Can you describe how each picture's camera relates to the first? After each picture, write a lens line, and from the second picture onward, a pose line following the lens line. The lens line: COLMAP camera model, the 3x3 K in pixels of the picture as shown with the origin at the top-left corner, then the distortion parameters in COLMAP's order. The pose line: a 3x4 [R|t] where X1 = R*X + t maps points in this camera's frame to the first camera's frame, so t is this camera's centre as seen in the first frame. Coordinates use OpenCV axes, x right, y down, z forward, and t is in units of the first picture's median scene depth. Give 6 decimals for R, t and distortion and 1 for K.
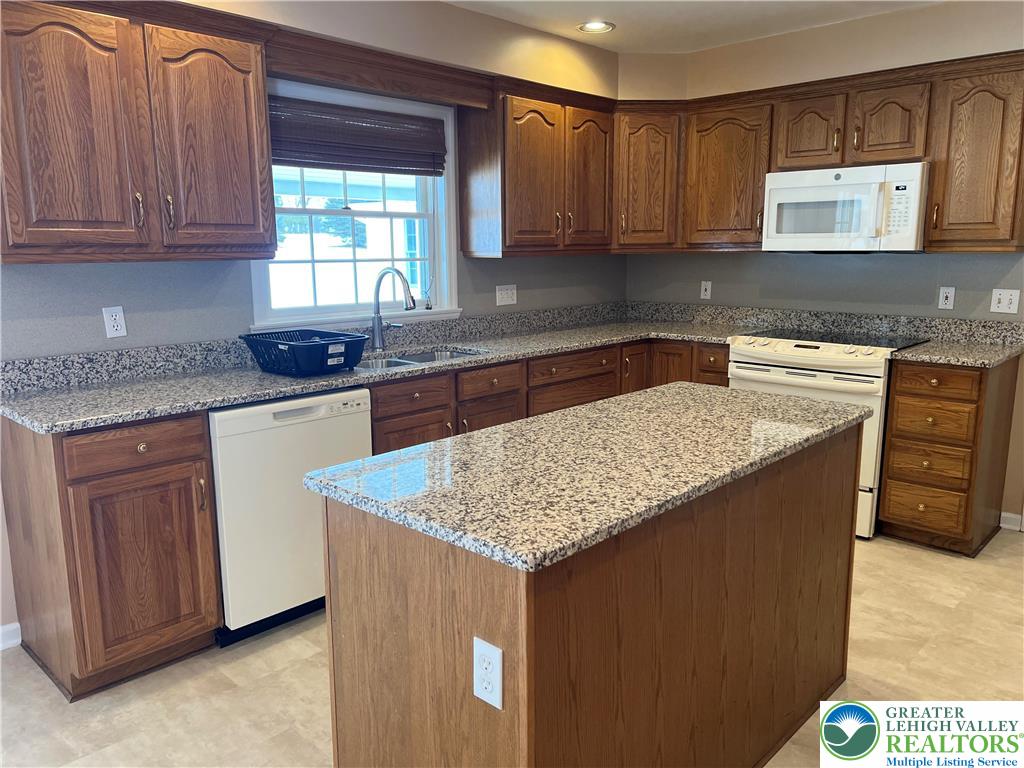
lens RADIAL K [[765.3, 0, 512.0], [0, 765.3, 384.0], [0, 0, 1]] dist [-0.000173, -0.004139]
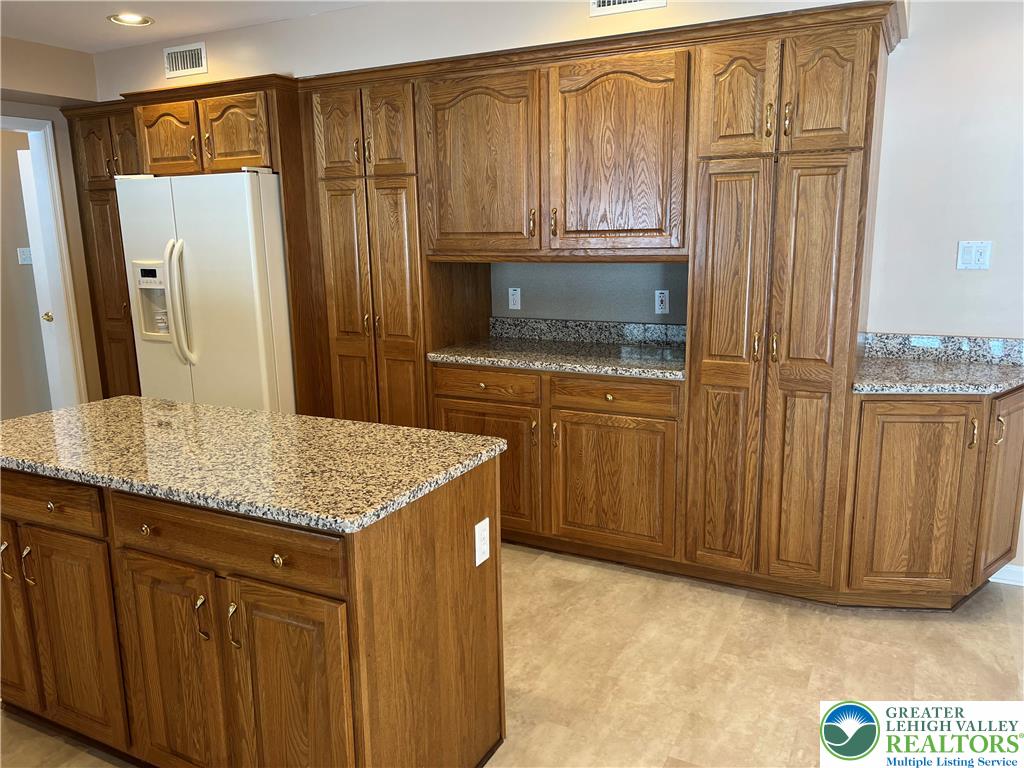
lens RADIAL K [[776.7, 0, 513.7], [0, 776.7, 391.1], [0, 0, 1]] dist [0.013201, -0.007491]
pose [[-0.291430, -0.175250, 0.940402, -0.552085], [0.185520, 0.954056, 0.235287, -0.099041], [-0.938430, 0.243034, -0.245528, 0.475038]]
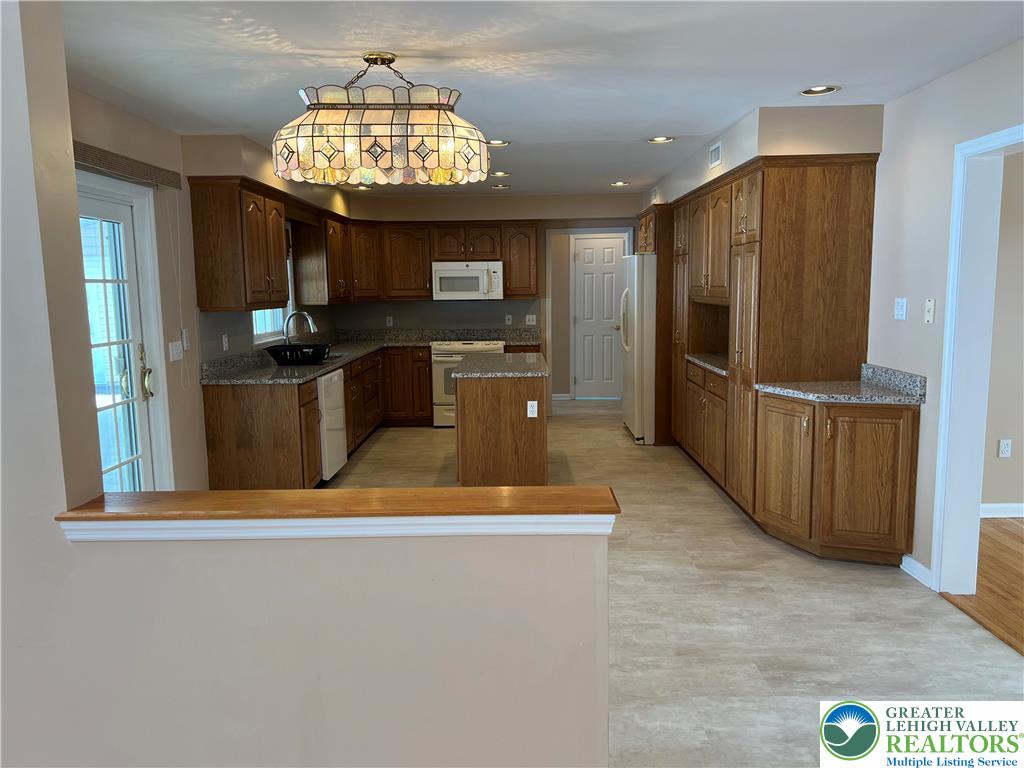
lens RADIAL K [[776.7, 0, 513.7], [0, 776.7, 391.1], [0, 0, 1]] dist [0.013201, -0.007491]
pose [[0.723765, -0.091332, 0.683975, -1.070622], [0.125680, 0.992071, -0.000518, 0.104815], [-0.678505, 0.086337, 0.729505, -0.701088]]
